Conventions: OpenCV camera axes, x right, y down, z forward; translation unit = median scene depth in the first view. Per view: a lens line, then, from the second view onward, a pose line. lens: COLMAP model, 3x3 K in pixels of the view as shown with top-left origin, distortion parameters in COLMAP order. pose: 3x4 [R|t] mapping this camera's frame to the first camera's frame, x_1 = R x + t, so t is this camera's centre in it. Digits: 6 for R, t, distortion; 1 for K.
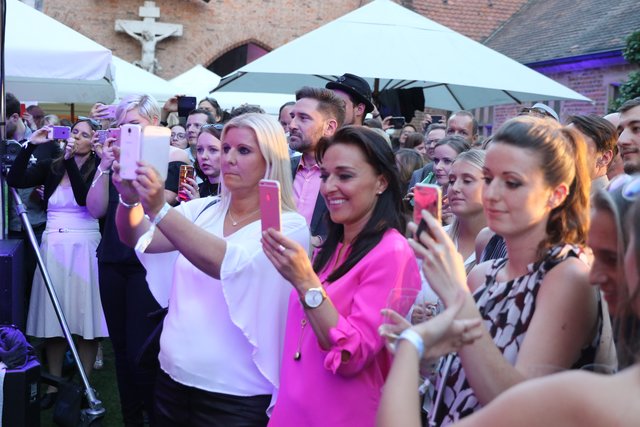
lens RADIAL K [[846.4, 0, 320.0], [0, 846.4, 213.5], [0, 0, 1]] dist [-0.055369, 0.038023]
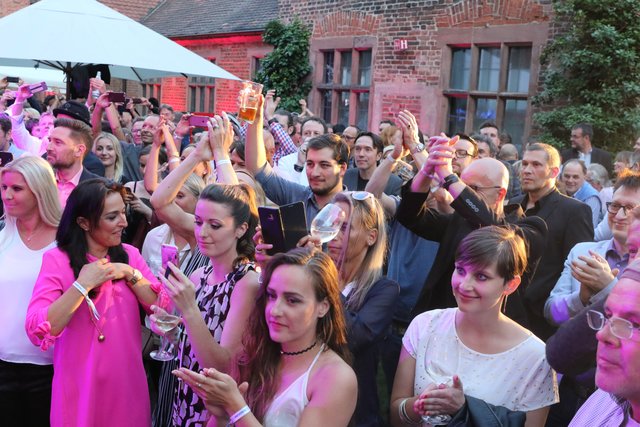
lens RADIAL K [[699.4, 0, 320.0], [0, 699.4, 213.5], [0, 0, 1]] dist [-0.115673, 0.092770]
pose [[0.909483, -0.062761, 0.410977, -0.101379], [0.022201, 0.994461, 0.102736, -0.138796], [-0.415148, -0.084312, 0.905838, -0.219215]]
